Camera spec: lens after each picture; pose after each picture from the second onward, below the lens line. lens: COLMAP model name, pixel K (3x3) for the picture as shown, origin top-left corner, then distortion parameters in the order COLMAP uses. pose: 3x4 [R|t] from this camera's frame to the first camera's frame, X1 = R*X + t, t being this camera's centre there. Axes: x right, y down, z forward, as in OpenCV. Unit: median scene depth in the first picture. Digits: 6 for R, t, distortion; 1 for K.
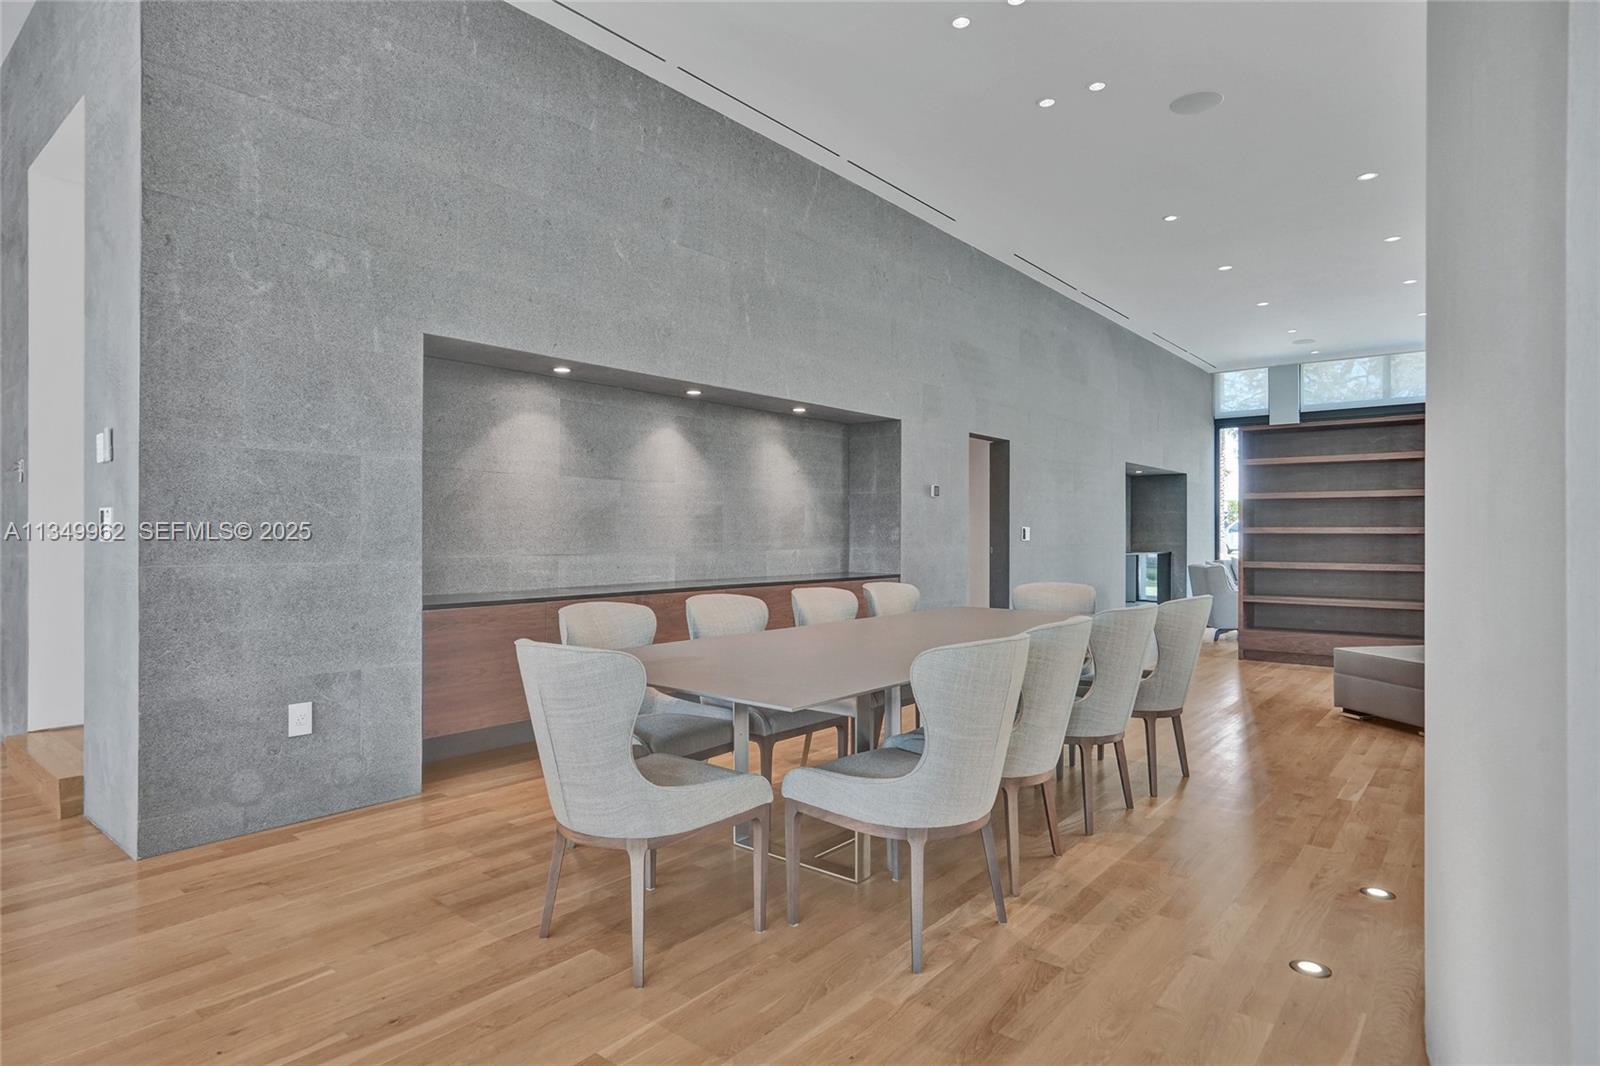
lens RADIAL K [[868.9, 0, 795.9], [0, 868.9, 534.9], [0, 0, 1]] dist [-0.026079, 0.000321]
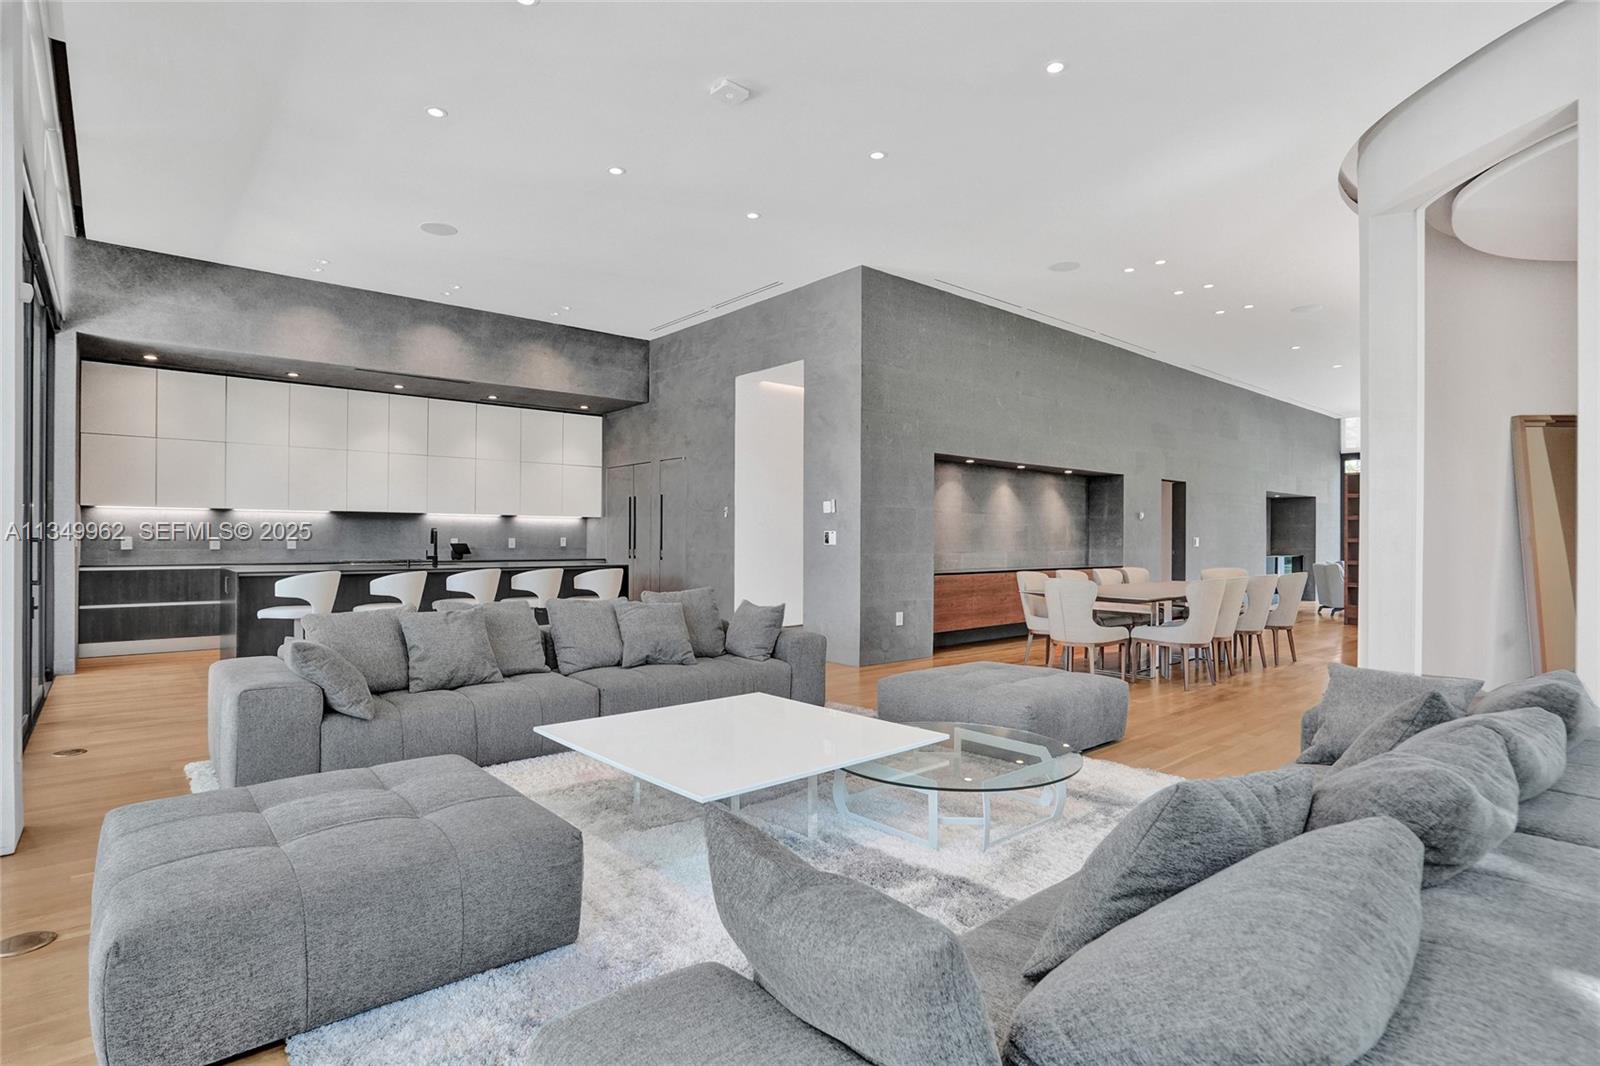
lens RADIAL K [[824.6, 0, 803.5], [0, 824.6, 539.2], [0, 0, 1]] dist [-0.024420, 0.001917]
pose [[0.988265, 0.004513, -0.152683, -0.265281], [-0.004546, 0.999990, 0.000130, -0.004573], [0.152682, 0.000565, 0.988275, -0.717942]]
